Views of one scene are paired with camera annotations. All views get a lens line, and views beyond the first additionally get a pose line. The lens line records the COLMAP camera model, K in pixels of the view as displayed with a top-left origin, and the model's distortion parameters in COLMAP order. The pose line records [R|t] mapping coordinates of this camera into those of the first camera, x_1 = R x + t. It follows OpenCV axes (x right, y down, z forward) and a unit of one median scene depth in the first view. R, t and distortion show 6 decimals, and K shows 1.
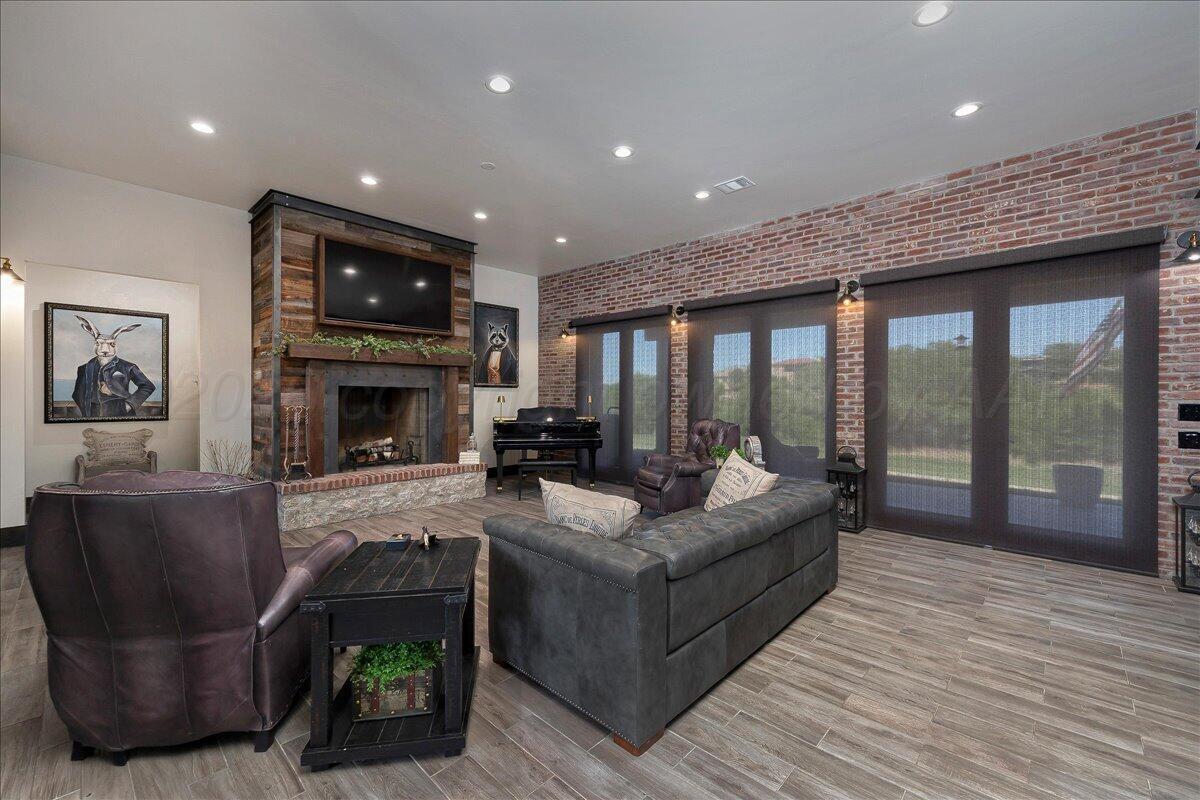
lens RADIAL K [[484.5, 0, 592.8], [0, 484.5, 401.1], [0, 0, 1]] dist [0.010943, 0.000130]
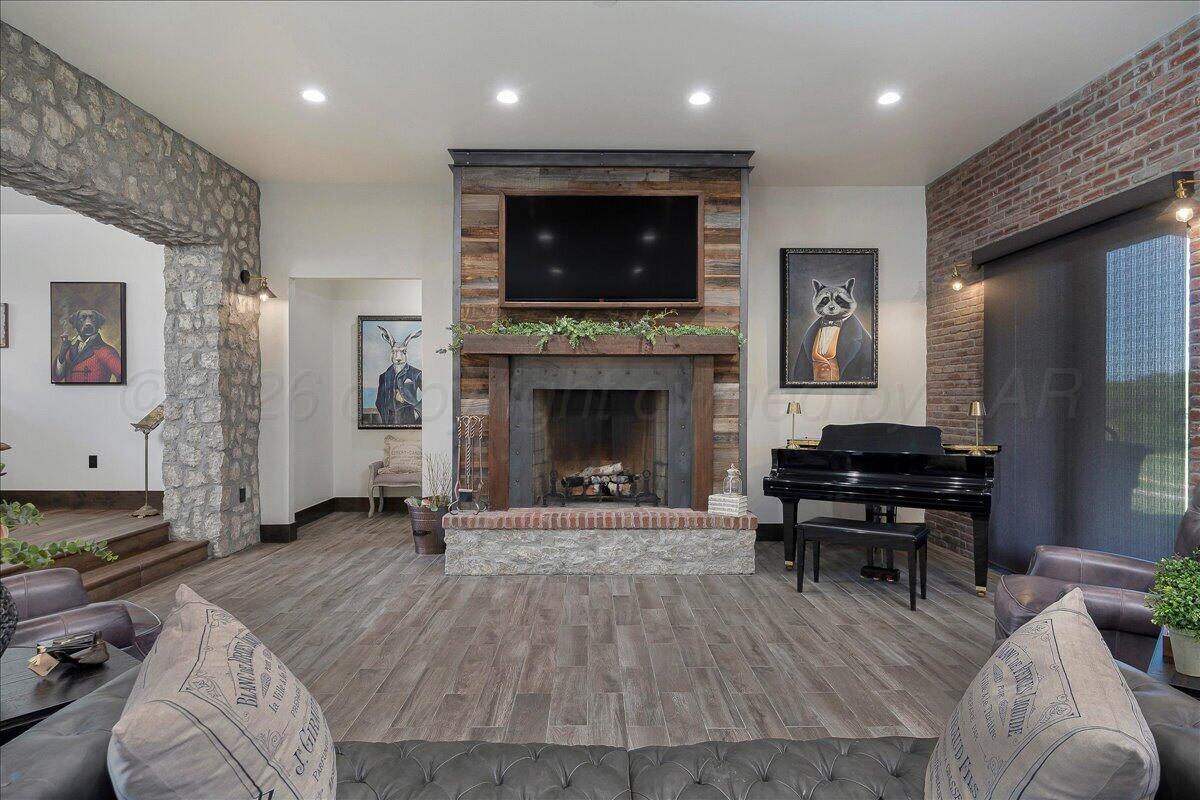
lens RADIAL K [[657.4, 0, 620.6], [0, 657.4, 397.0], [0, 0, 1]] dist [0.003027, 0.000452]
pose [[0.703823, -0.008527, -0.710324, 0.240105], [-0.005656, 0.999829, -0.017606, -0.002385], [0.710353, 0.016409, 0.703654, 0.329346]]
